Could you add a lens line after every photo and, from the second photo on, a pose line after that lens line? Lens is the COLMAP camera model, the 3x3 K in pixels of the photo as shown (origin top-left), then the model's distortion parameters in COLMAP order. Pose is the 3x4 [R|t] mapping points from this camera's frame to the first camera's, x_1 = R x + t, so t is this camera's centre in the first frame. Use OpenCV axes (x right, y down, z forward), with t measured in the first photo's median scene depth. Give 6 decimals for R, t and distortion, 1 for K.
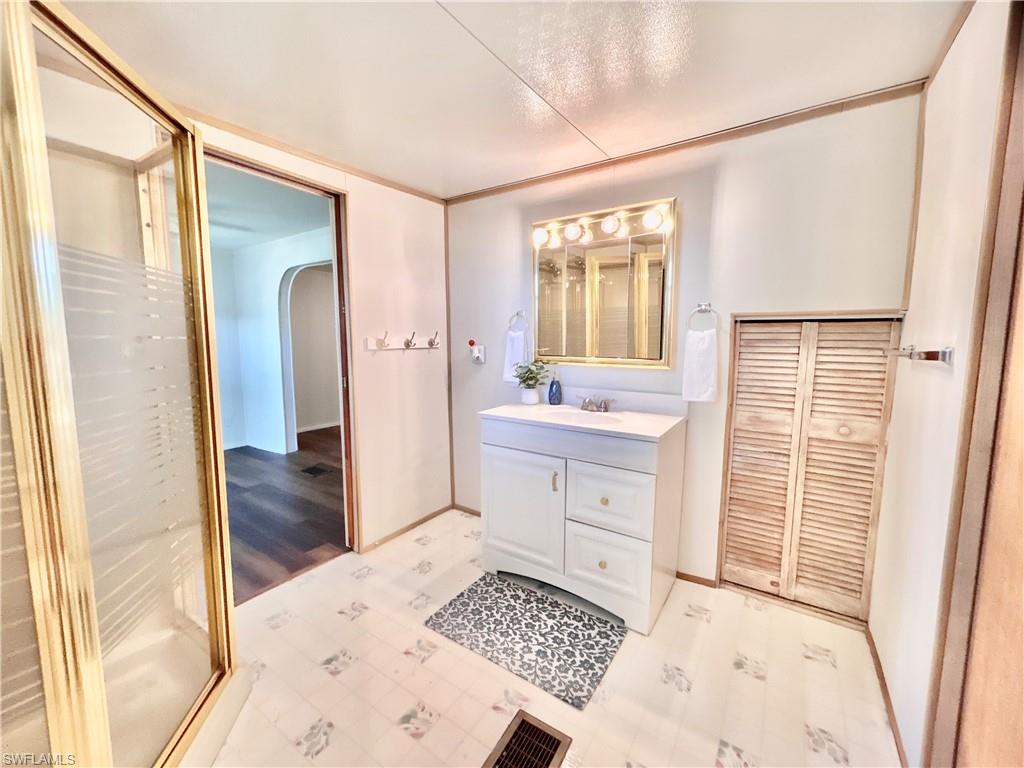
lens RADIAL K [[414.8, 0, 508.9], [0, 414.8, 382.7], [0, 0, 1]] dist [0.002284, -0.001105]
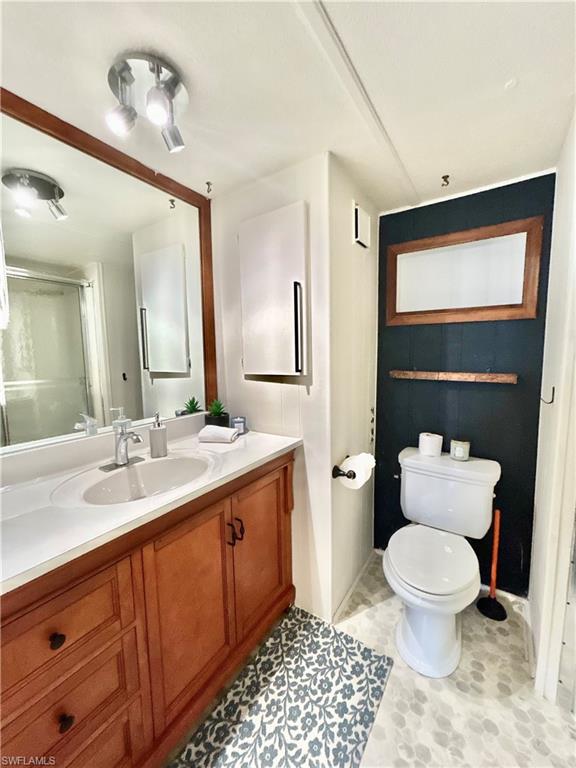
lens RADIAL K [[311.1, 0, 291.8], [0, 311.1, 387.1], [0, 0, 1]] dist [0.002284, -0.001105]
pose [[0.025438, 0.102496, -0.994408, 0.563605], [-0.081405, 0.991639, 0.100128, -0.093044], [0.996356, 0.078403, 0.033569, 0.895977]]
